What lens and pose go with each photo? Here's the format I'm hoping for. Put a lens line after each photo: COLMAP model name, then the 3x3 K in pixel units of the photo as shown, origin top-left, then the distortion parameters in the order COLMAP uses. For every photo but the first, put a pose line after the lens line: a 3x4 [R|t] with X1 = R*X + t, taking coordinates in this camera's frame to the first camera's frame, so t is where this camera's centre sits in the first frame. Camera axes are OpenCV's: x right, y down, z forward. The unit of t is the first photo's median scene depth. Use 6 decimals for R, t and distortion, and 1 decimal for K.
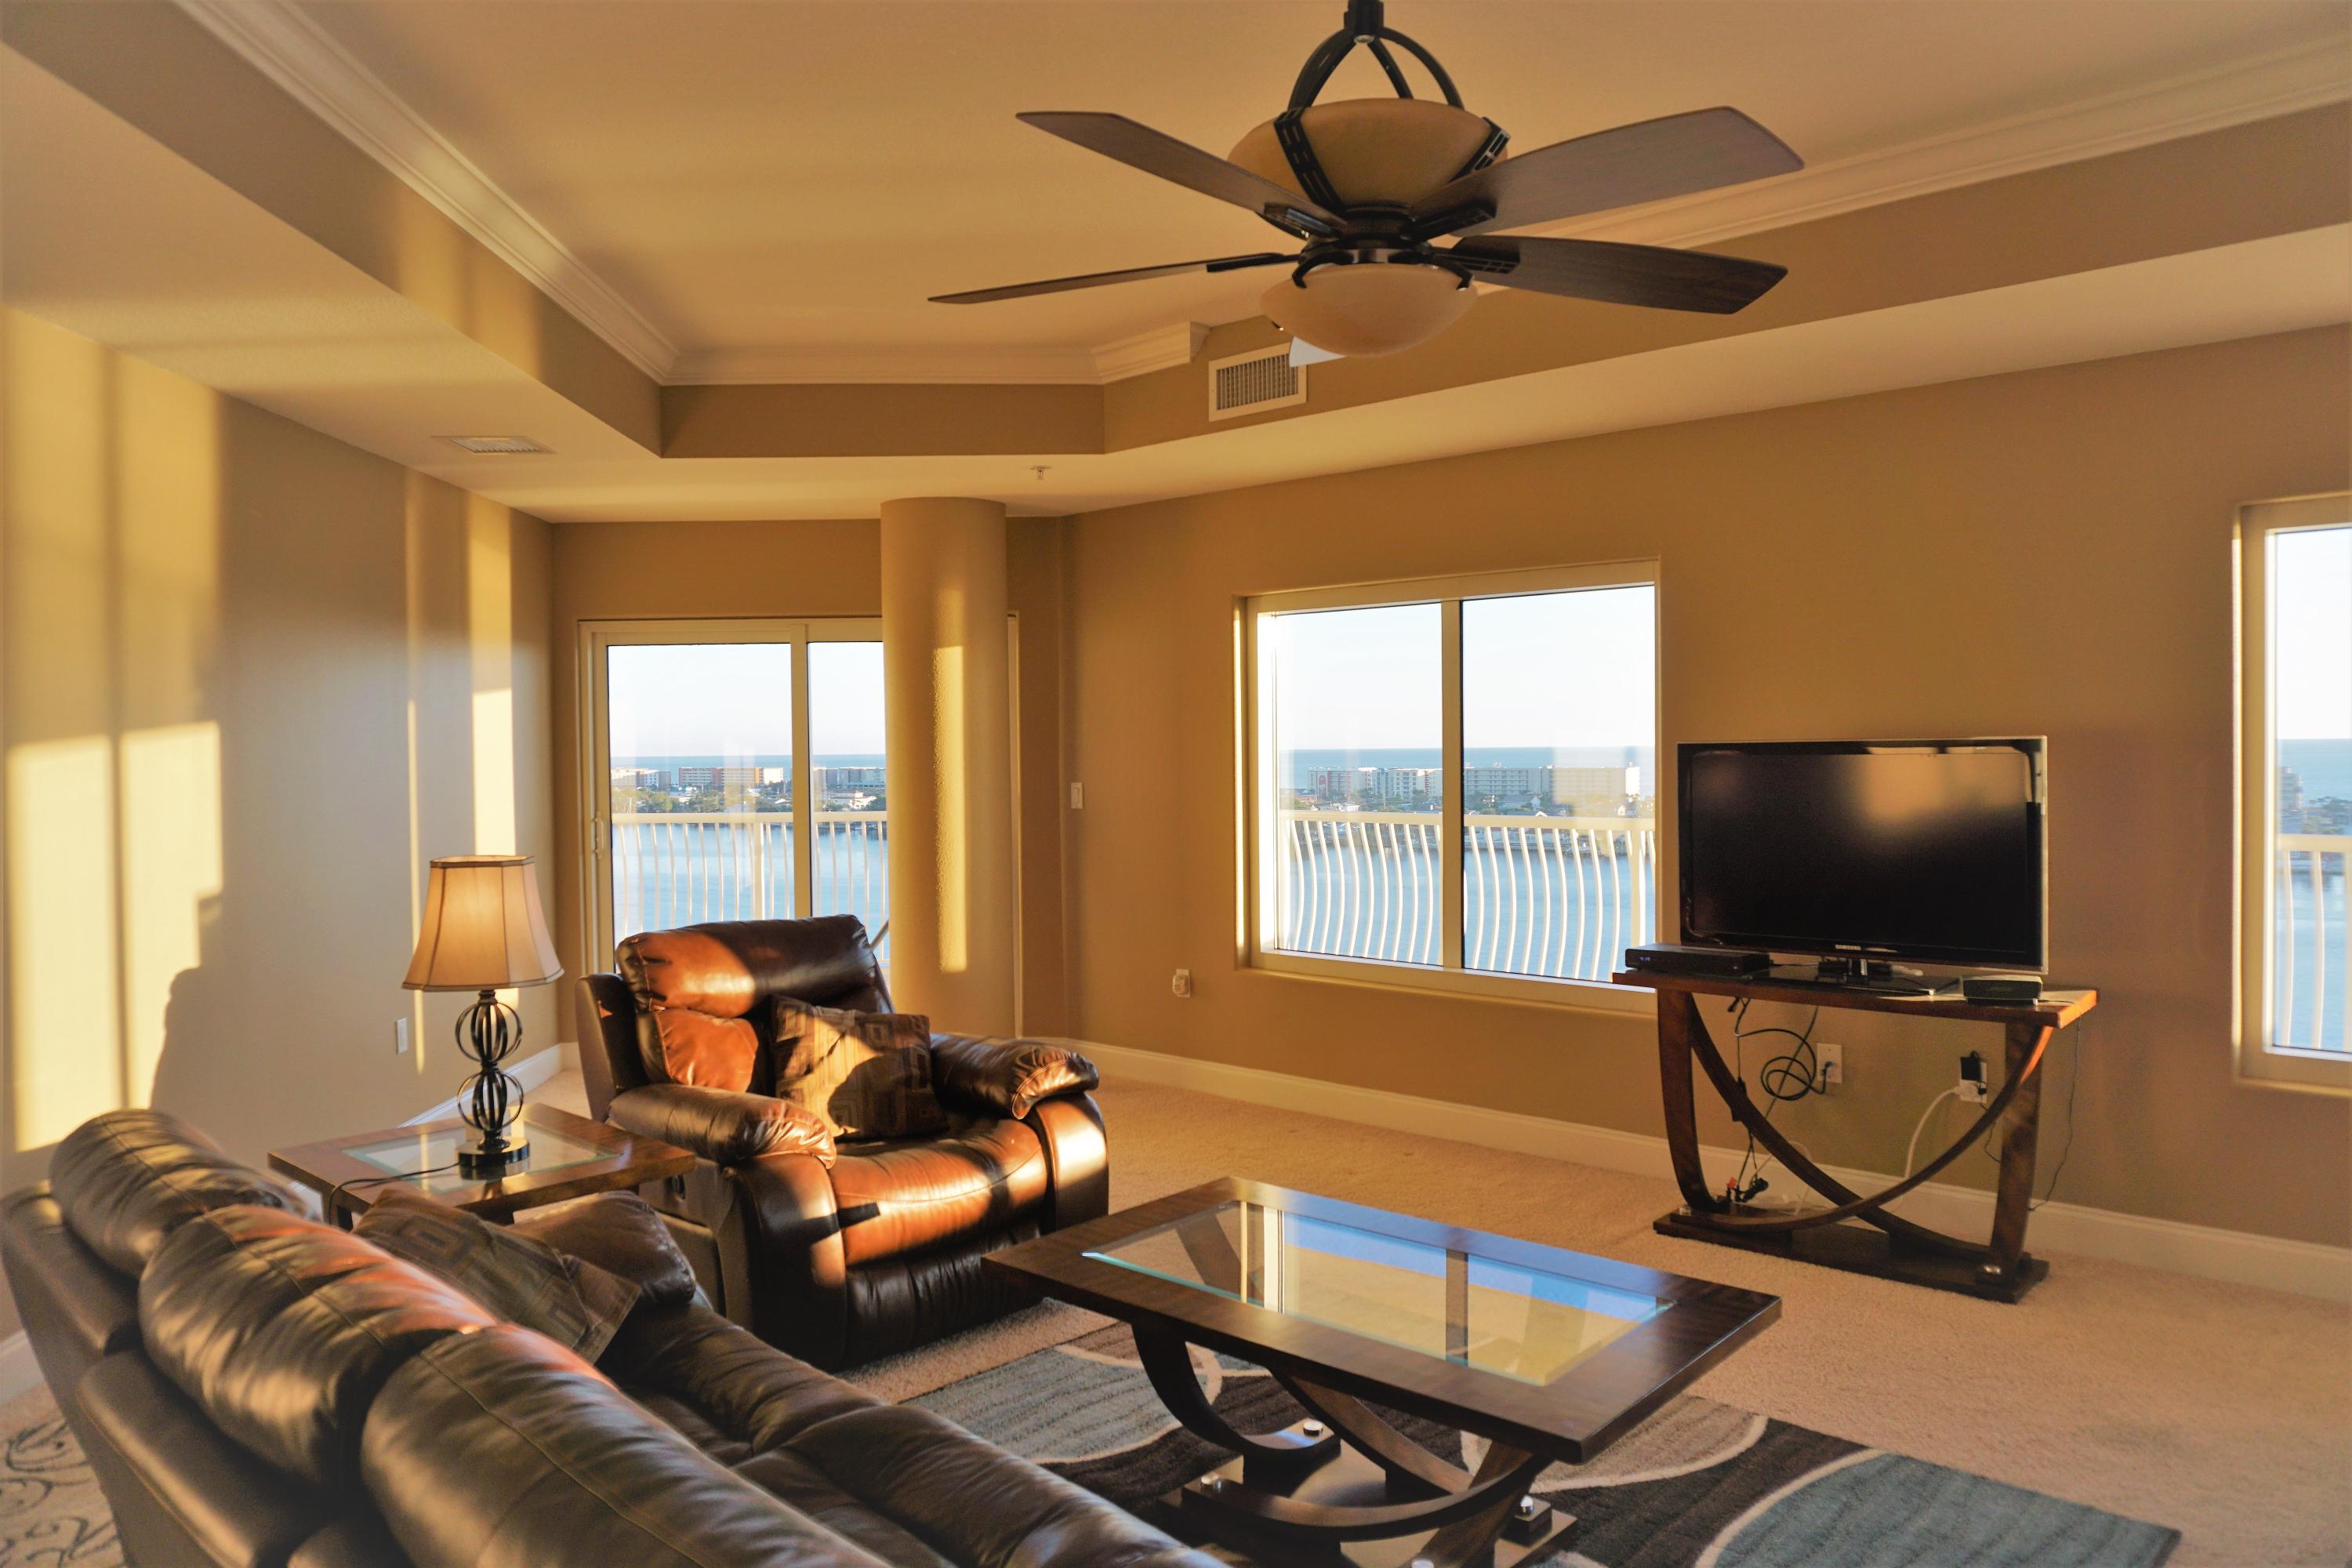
lens RADIAL K [[1581.6, 0, 1182.8], [0, 1581.6, 776.4], [0, 0, 1]] dist [-0.045976, 0.037806]
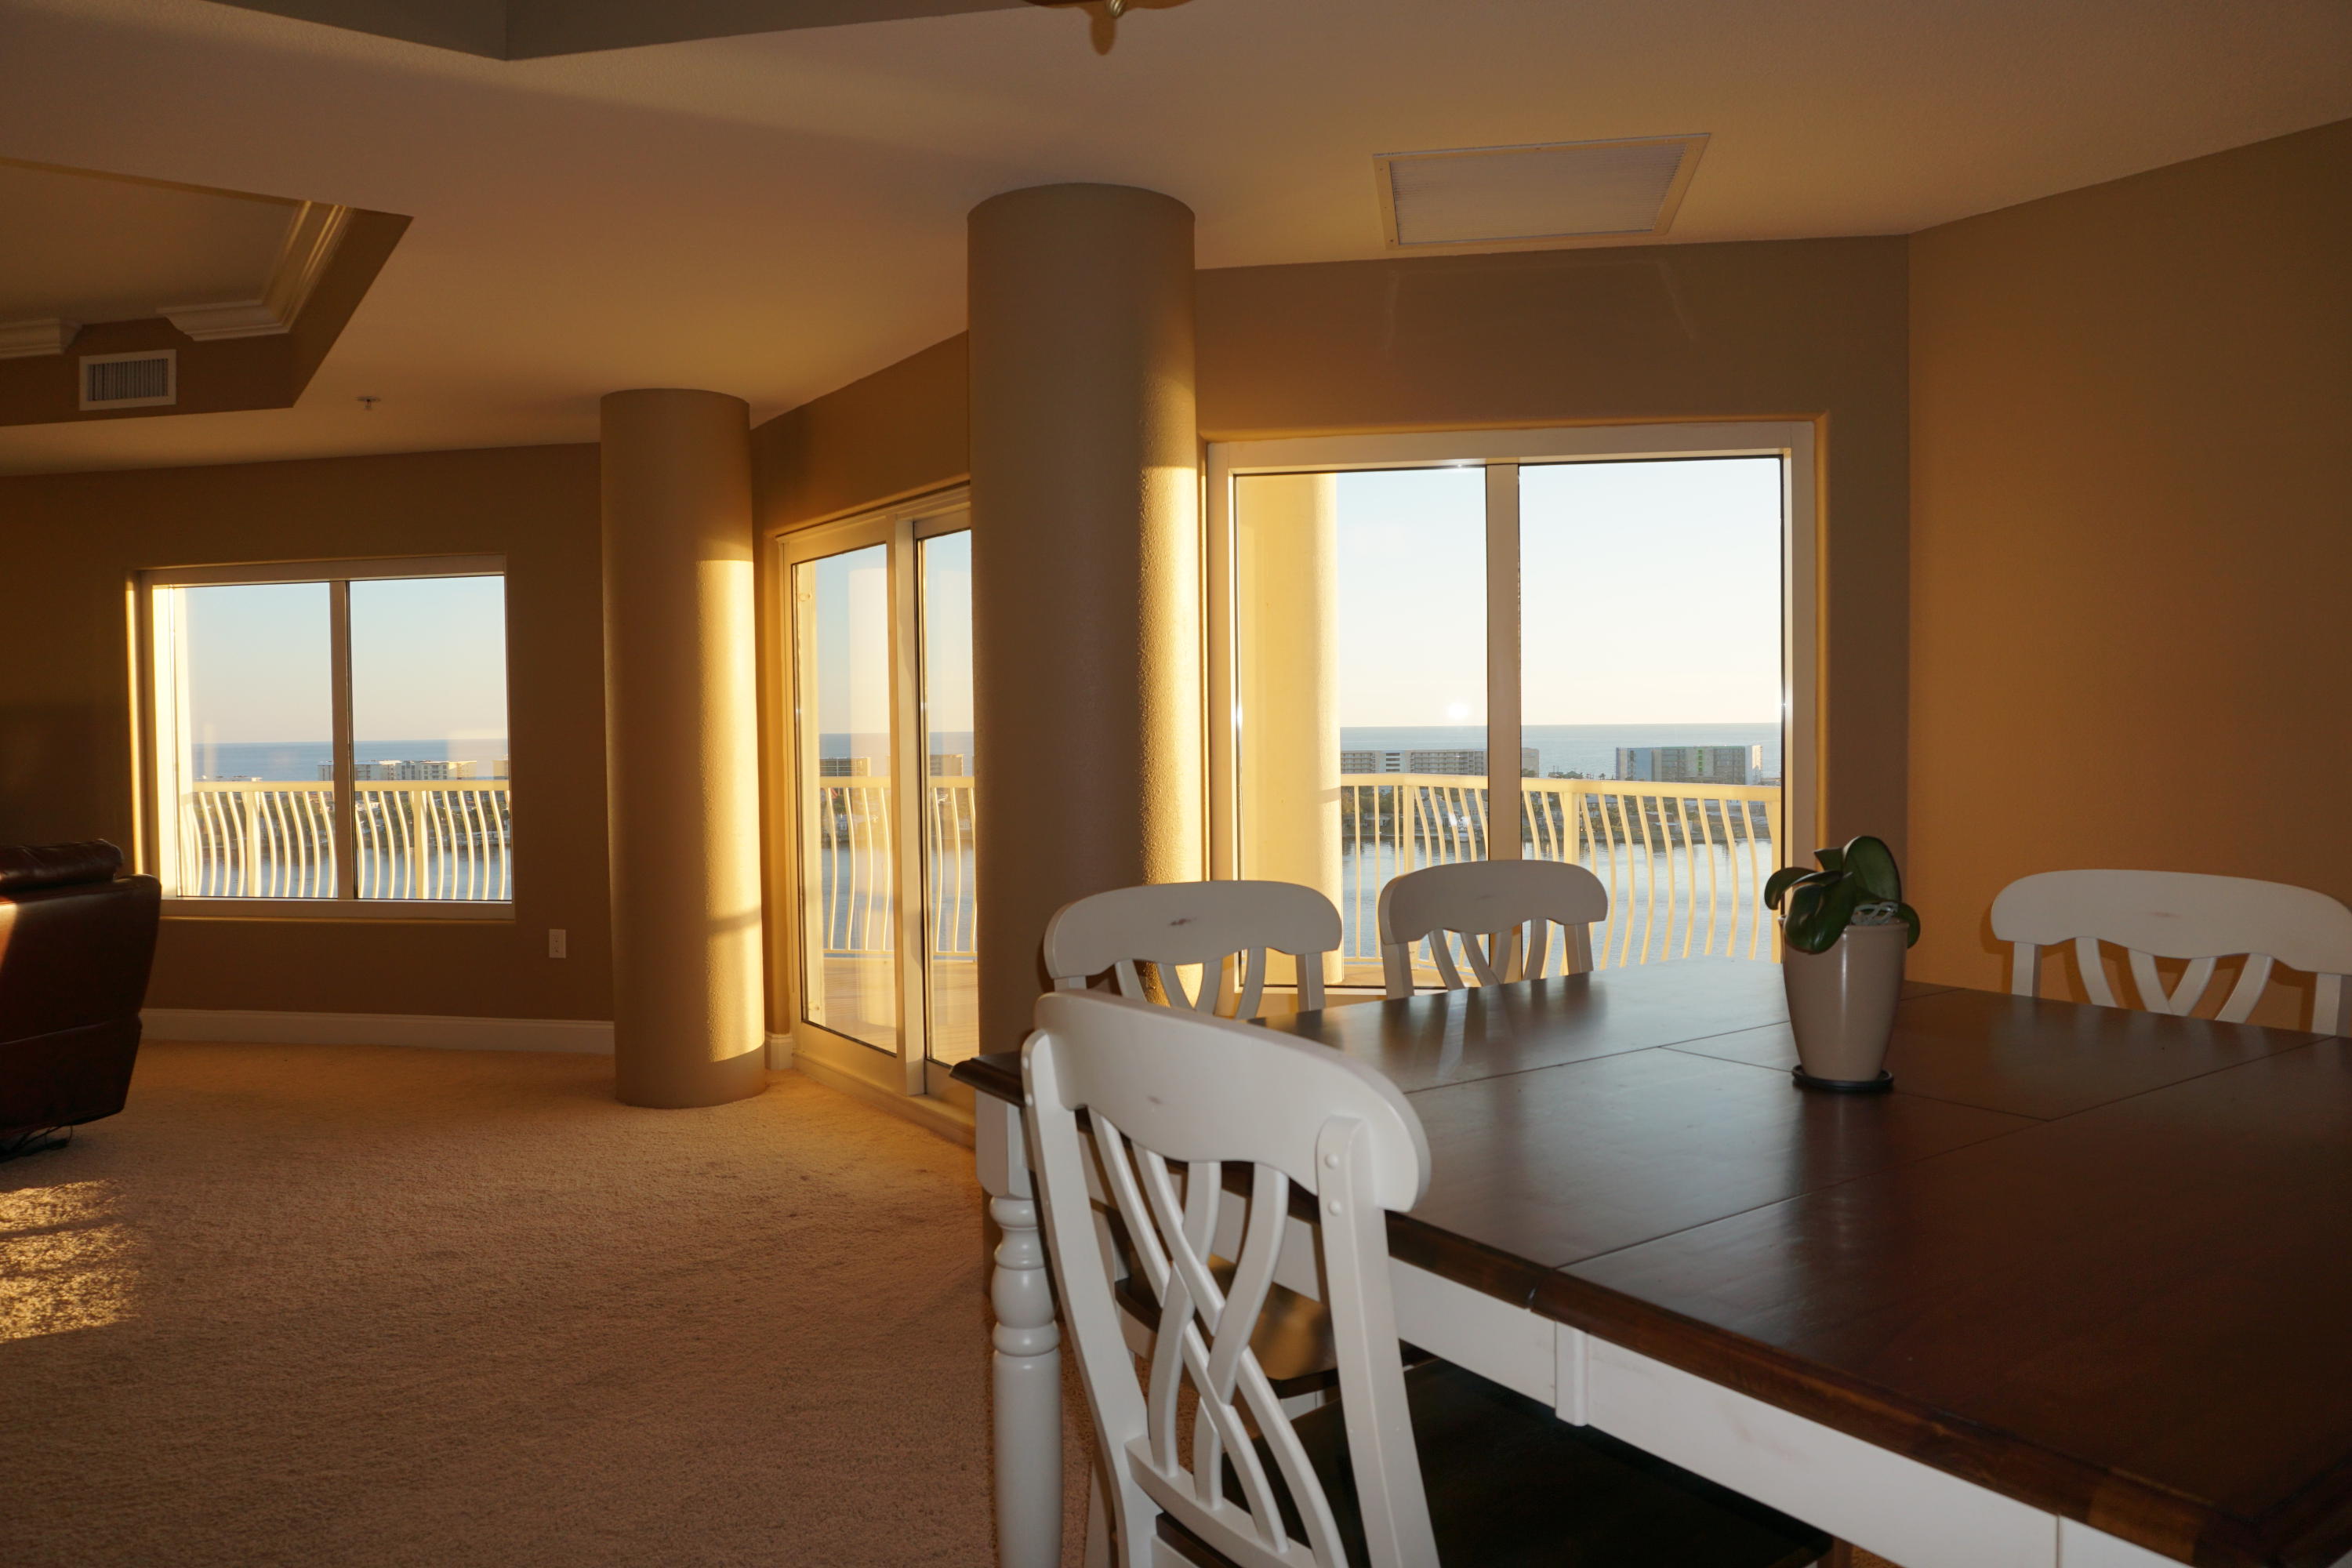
lens RADIAL K [[1585.7, 0, 1179.3], [0, 1585.7, 773.2], [0, 0, 1]] dist [-0.054609, 0.032311]
pose [[0.838938, -0.015119, 0.544017, 0.694815], [0.012691, 0.999886, 0.008217, 0.042436], [-0.544079, 0.000011, 0.839034, -0.981573]]
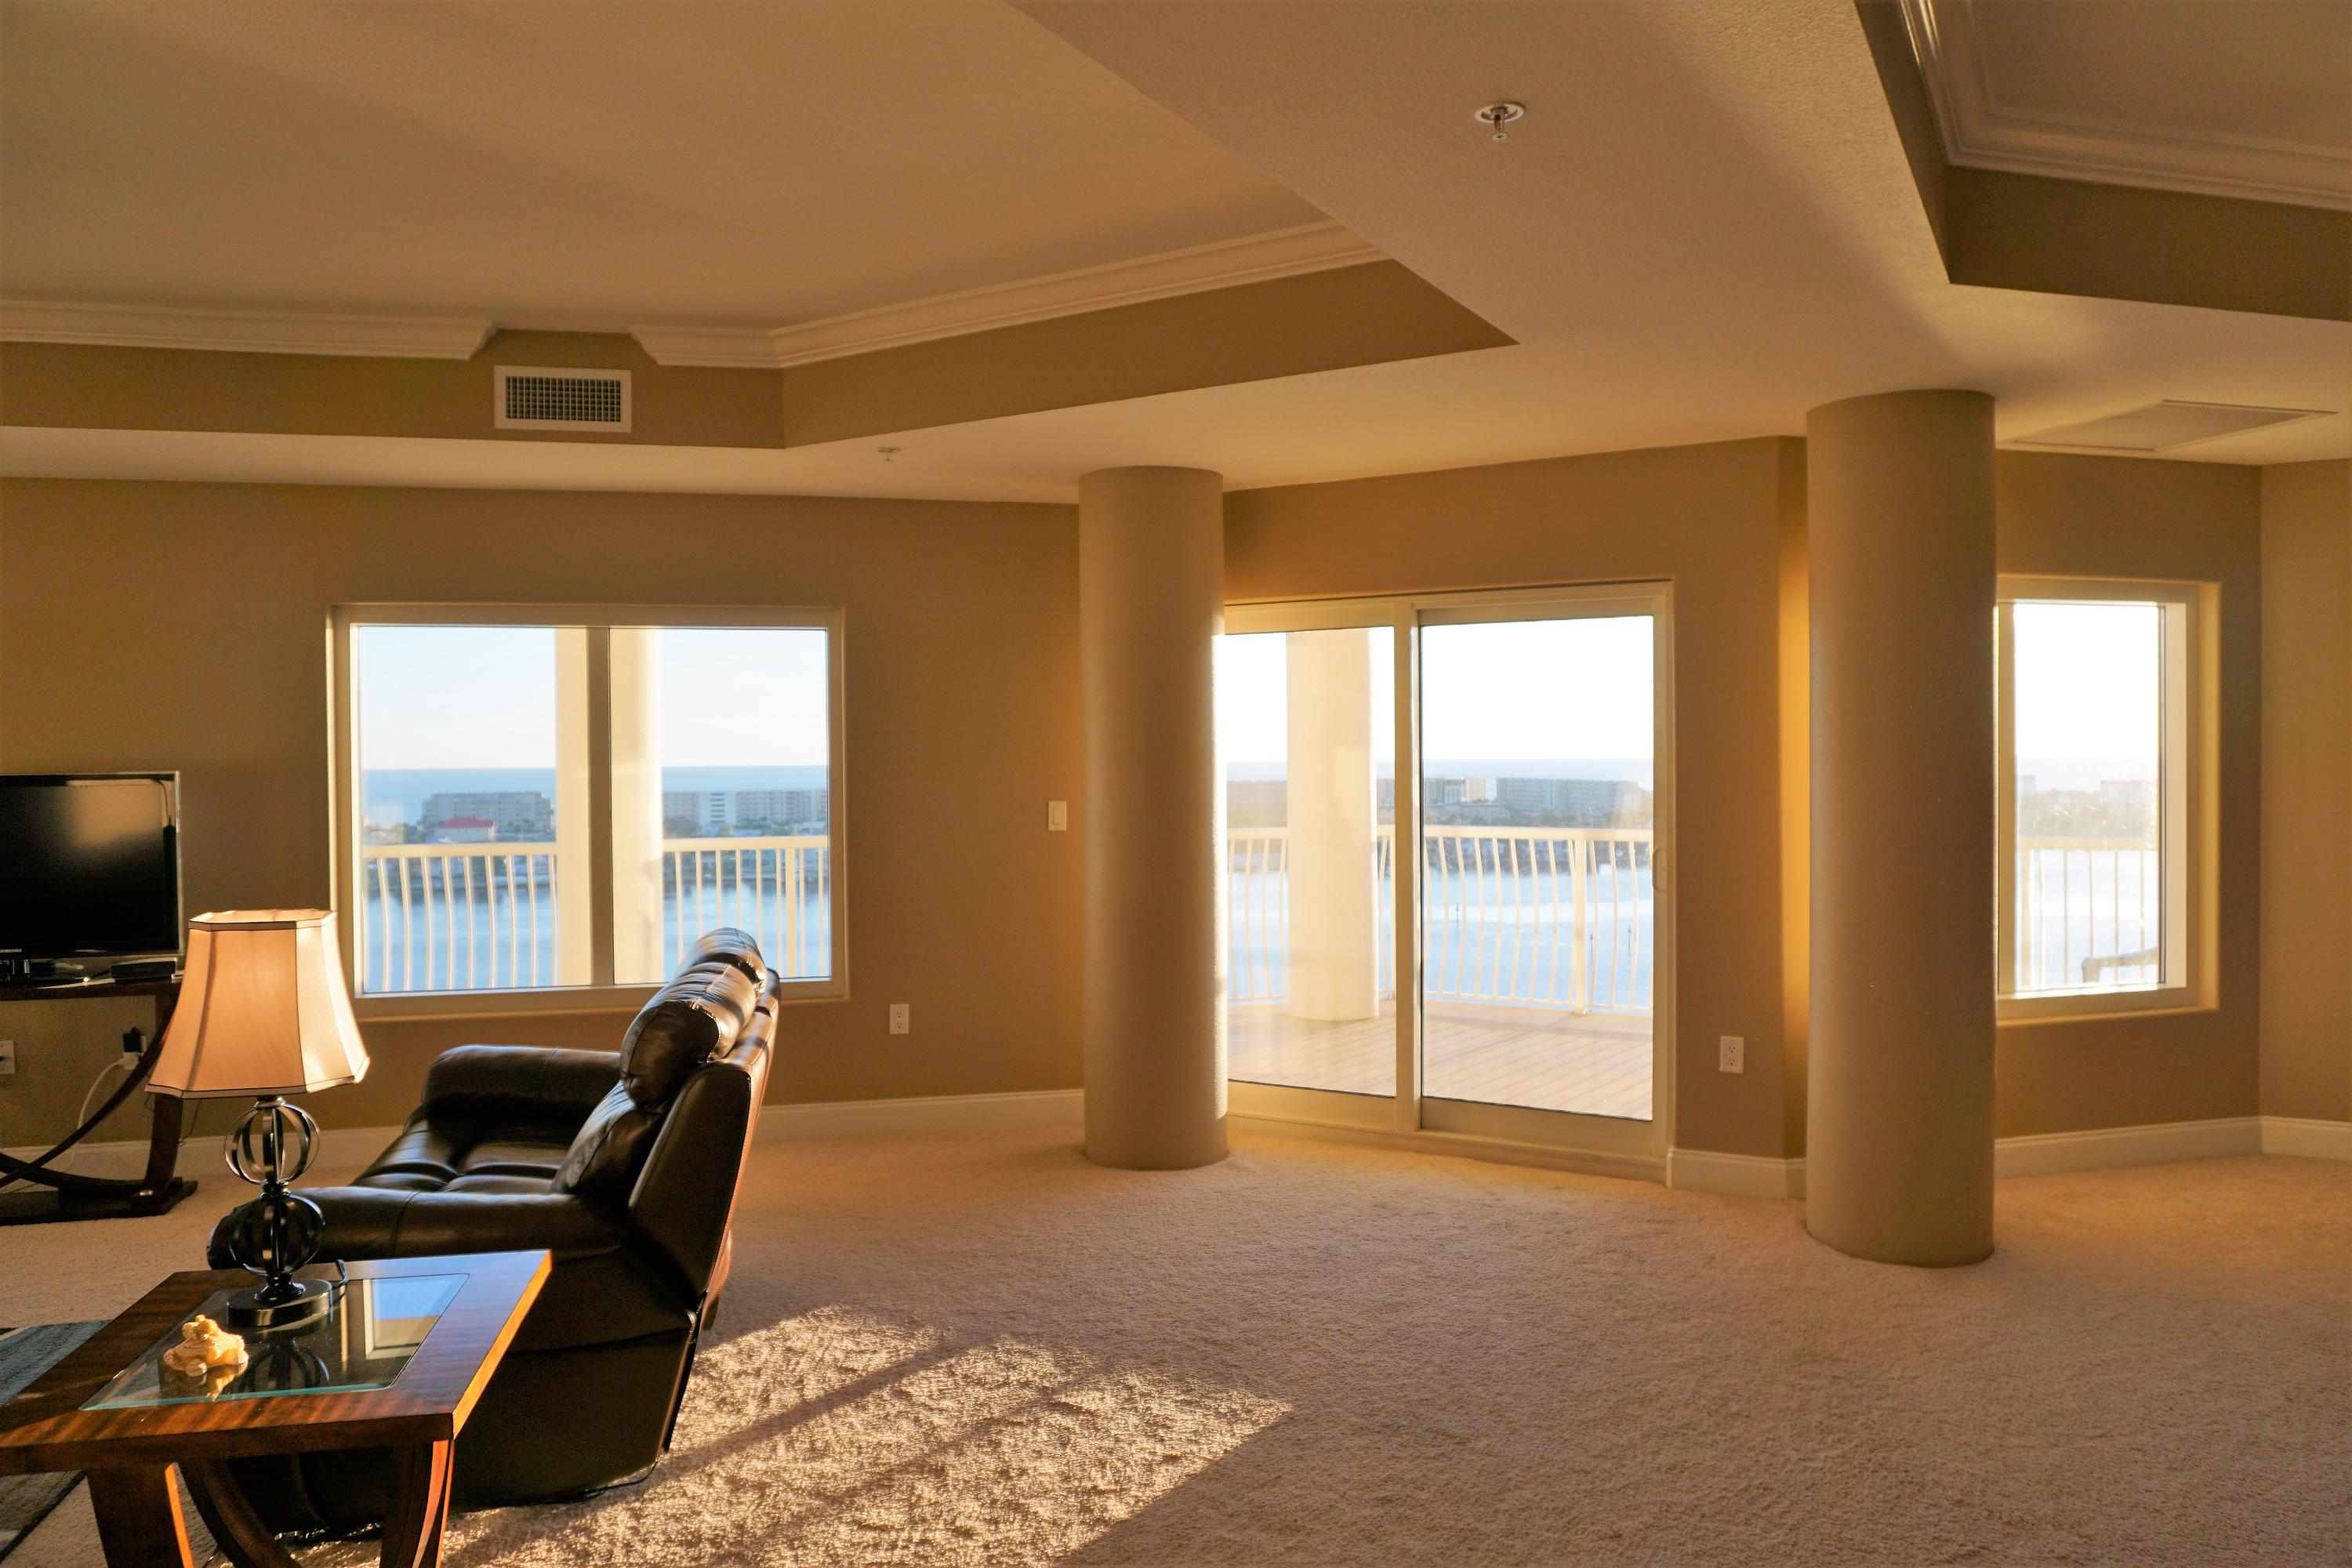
lens RADIAL K [[1585.7, 0, 1179.3], [0, 1585.7, 773.2], [0, 0, 1]] dist [-0.054609, 0.032311]
pose [[0.536352, -0.002226, 0.843991, -0.090128], [0.019313, 0.999767, -0.009637, 0.003914], [-0.843773, 0.021469, 0.536270, -0.371845]]
